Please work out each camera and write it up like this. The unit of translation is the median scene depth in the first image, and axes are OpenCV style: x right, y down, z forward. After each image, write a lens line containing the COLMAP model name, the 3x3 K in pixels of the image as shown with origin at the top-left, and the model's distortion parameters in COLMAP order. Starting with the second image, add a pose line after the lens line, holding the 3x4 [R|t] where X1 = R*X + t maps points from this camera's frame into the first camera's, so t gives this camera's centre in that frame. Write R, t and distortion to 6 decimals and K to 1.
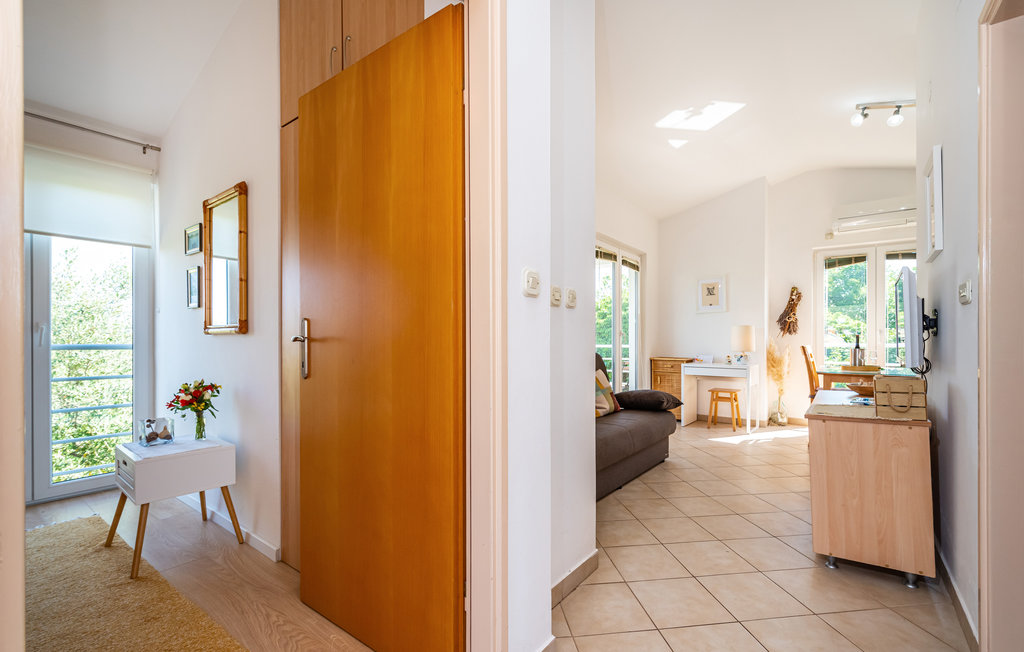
lens RADIAL K [[434.1, 0, 510.9], [0, 434.1, 342.3], [0, 0, 1]] dist [-0.000951, -0.000204]
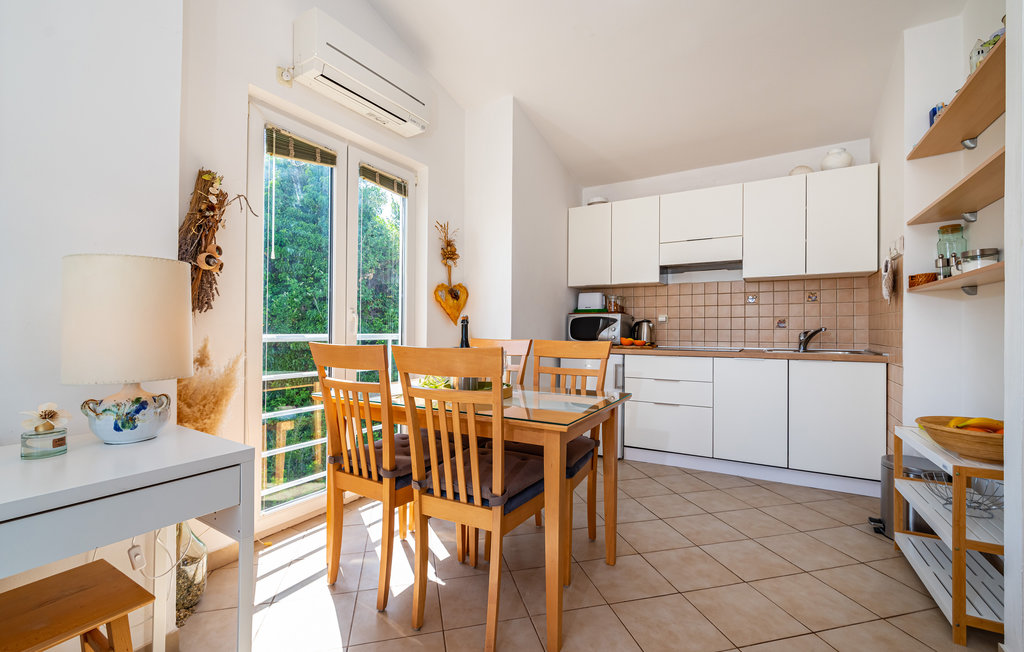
lens RADIAL K [[436.5, 0, 505.0], [0, 436.5, 326.7], [0, 0, 1]] dist [-0.009080, 0.000051]
pose [[-0.106213, 0.008793, 0.994305, 0.357804], [-0.005263, 0.999942, -0.009405, -0.003917], [-0.994330, -0.006232, -0.106160, 0.986647]]
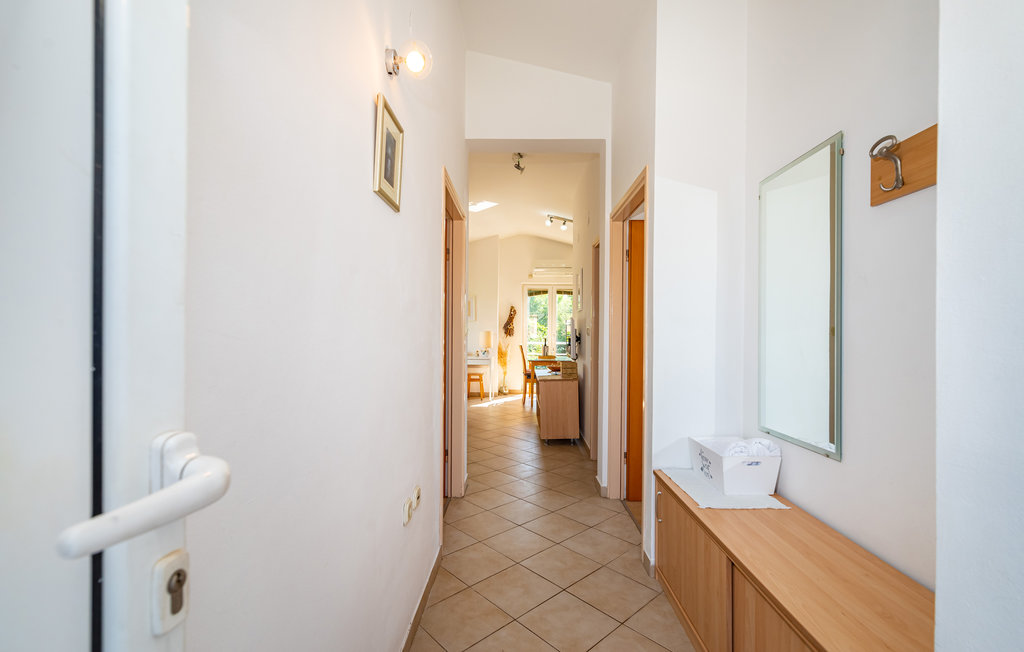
lens RADIAL K [[434.1, 0, 510.9], [0, 434.1, 342.3], [0, 0, 1]] dist [-0.000951, -0.000204]
pose [[0.807690, -0.007116, 0.589565, -0.342866], [-0.003547, 0.999850, 0.016926, -0.029402], [-0.589597, -0.015762, 0.807544, -0.330526]]
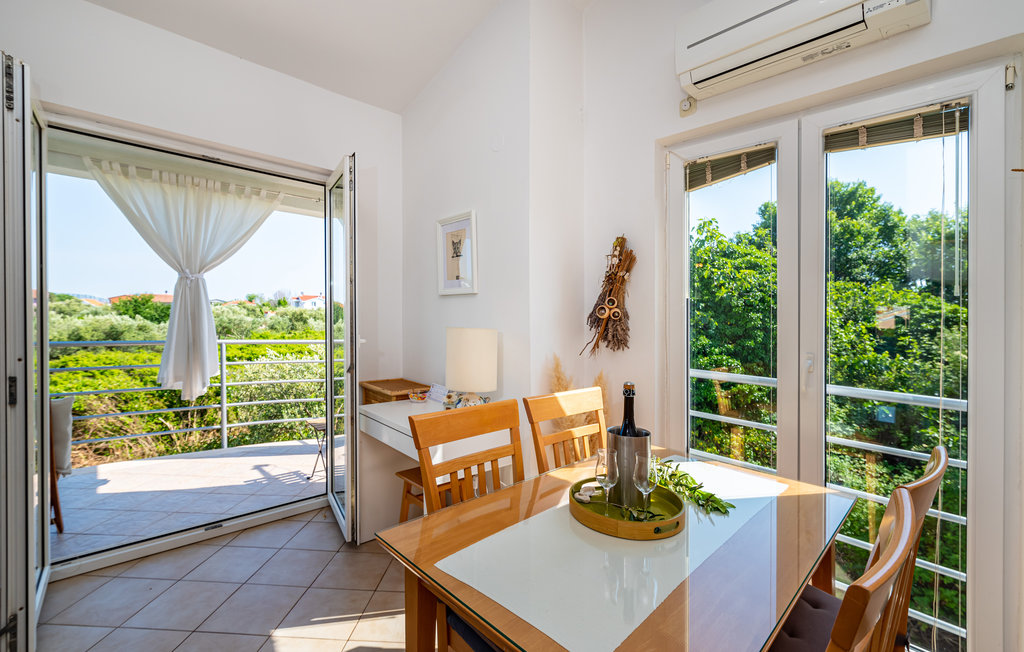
lens RADIAL K [[436.5, 0, 505.0], [0, 436.5, 326.7], [0, 0, 1]] dist [-0.009080, 0.000051]
pose [[0.986728, 0.030095, -0.159567, 0.754654], [-0.026305, 0.999321, 0.025816, -0.059575], [0.160236, -0.021276, 0.986849, 0.688546]]
